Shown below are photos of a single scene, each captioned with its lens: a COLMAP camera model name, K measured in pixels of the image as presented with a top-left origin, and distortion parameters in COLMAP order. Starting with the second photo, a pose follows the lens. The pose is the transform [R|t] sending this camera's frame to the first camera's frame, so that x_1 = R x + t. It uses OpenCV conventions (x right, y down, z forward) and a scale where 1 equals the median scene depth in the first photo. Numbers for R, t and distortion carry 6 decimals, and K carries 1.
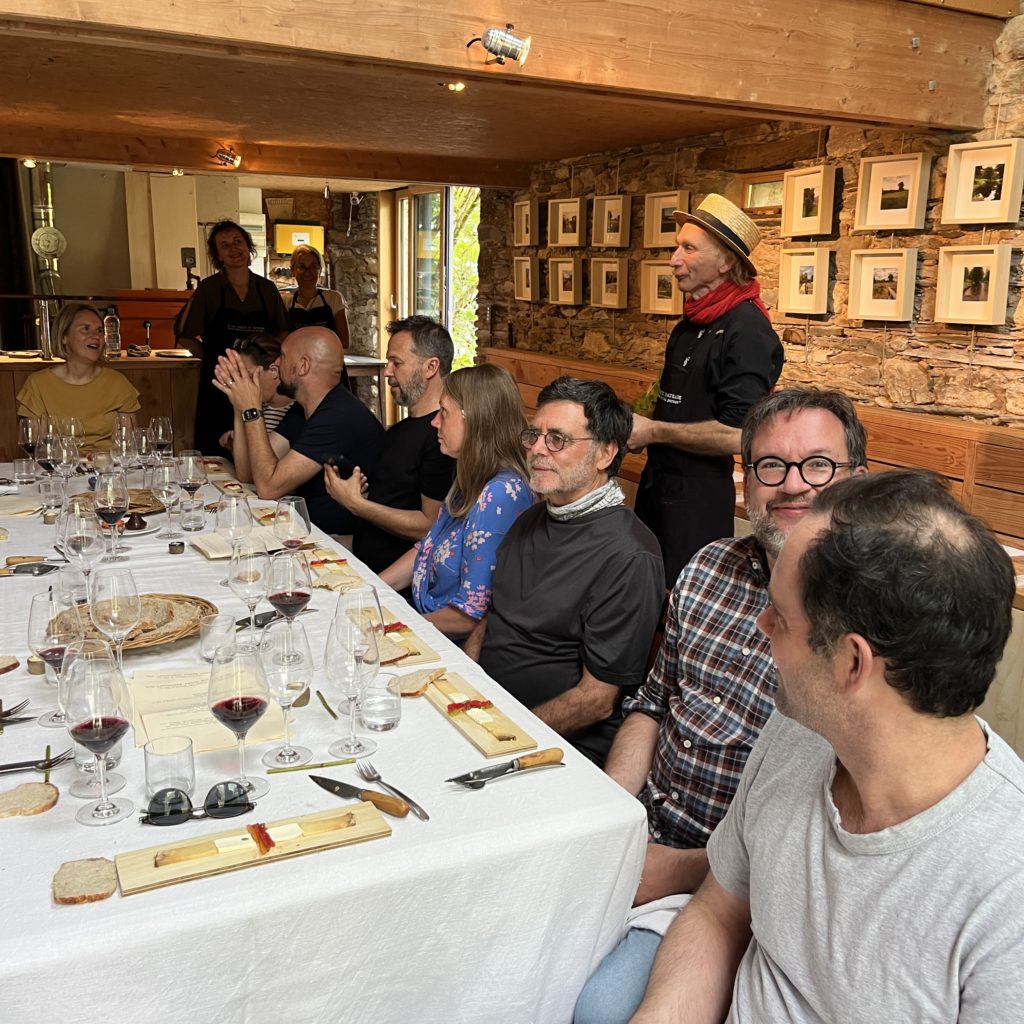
lens RADIAL K [[1051.4, 0, 511.3], [0, 1051.4, 510.1], [0, 0, 1]] dist [0.018622, 0.000000]
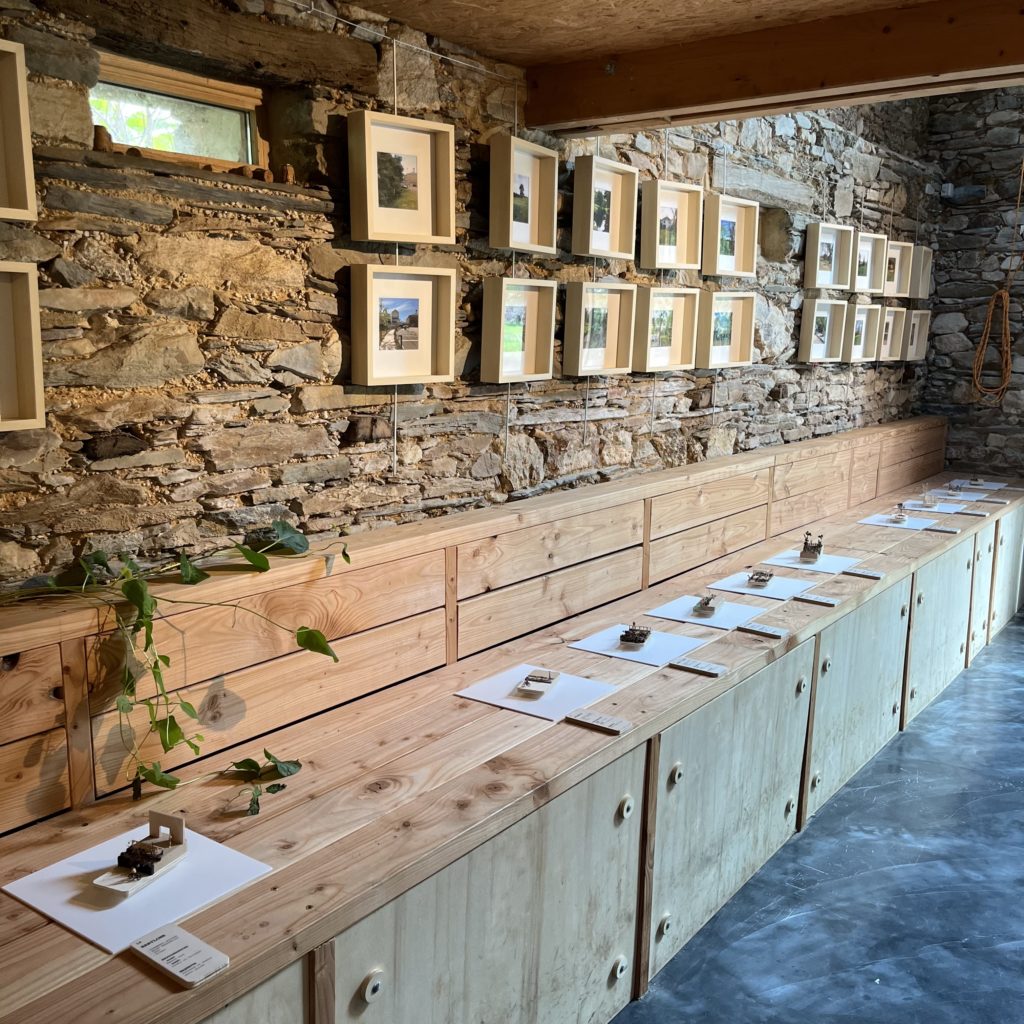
lens RADIAL K [[1059.6, 0, 510.3], [0, 1059.6, 519.3], [0, 0, 1]] dist [0.031828, 0.000000]
pose [[-0.464686, -0.181222, 0.866733, -0.288368], [0.171743, 0.941799, 0.288995, -0.317003], [-0.868660, 0.283147, -0.406518, 1.403903]]
